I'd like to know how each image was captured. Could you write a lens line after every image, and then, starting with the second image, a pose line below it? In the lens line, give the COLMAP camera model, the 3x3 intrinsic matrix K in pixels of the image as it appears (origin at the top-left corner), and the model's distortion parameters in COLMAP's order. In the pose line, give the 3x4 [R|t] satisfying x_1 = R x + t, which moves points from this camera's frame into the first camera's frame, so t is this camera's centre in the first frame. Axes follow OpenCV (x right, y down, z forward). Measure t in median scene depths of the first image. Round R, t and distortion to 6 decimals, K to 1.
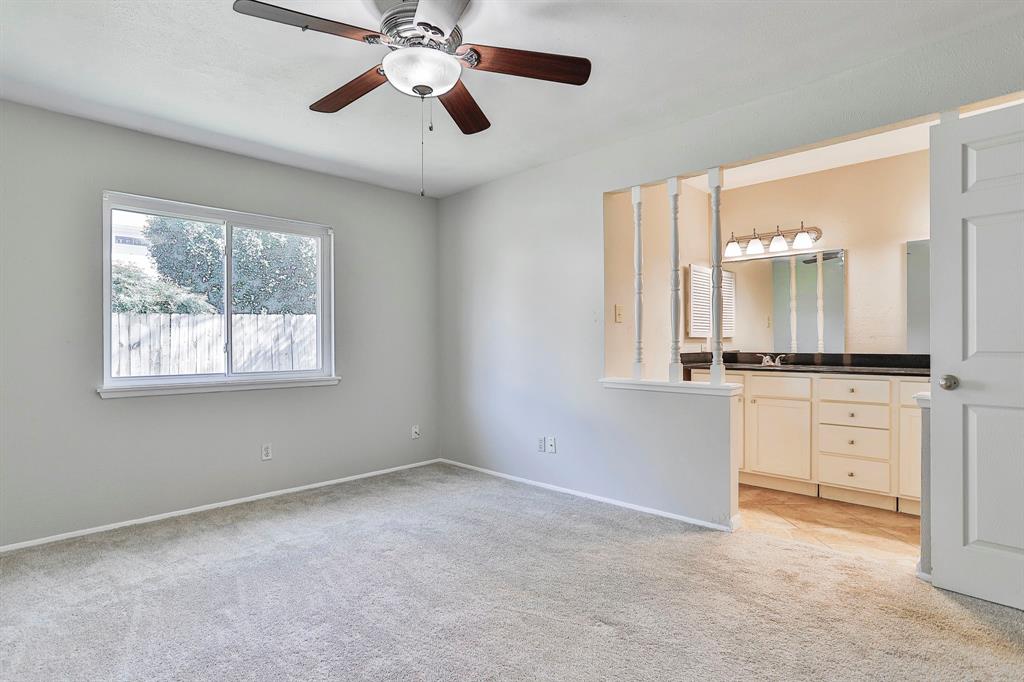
lens RADIAL K [[534.9, 0, 510.2], [0, 534.9, 341.2], [0, 0, 1]] dist [-0.034996, 0.011804]
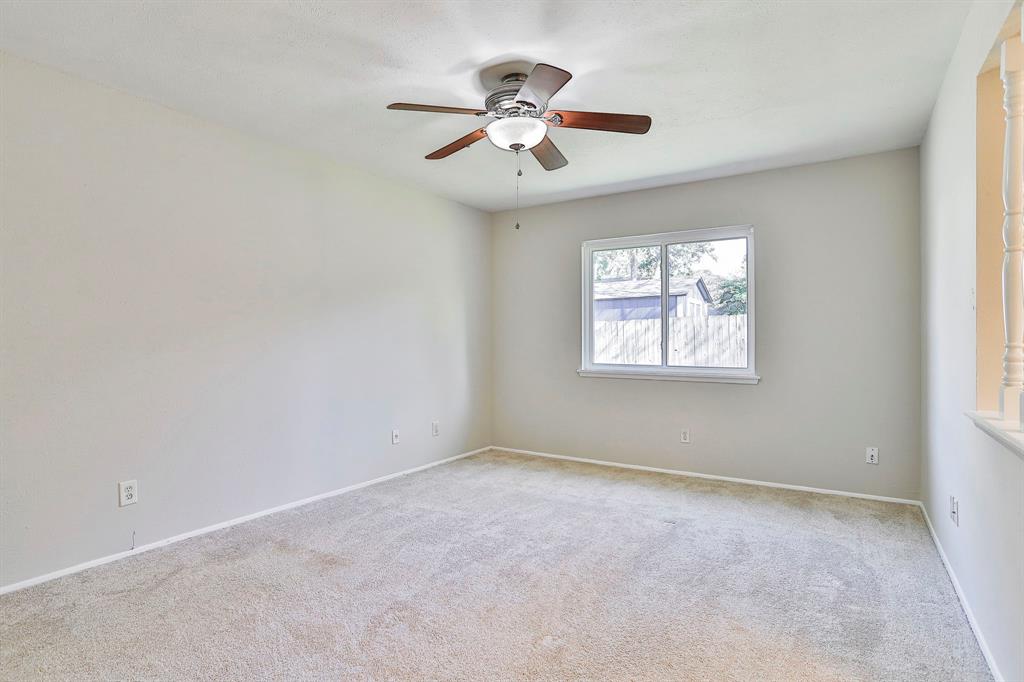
lens RADIAL K [[534.9, 0, 510.2], [0, 534.9, 335.7], [0, 0, 1]] dist [-0.034996, 0.011804]
pose [[0.190892, -0.000498, -0.981611, 0.644821], [-0.001294, 0.999999, -0.000759, -0.008239], [0.981610, 0.001415, 0.190891, 0.432392]]
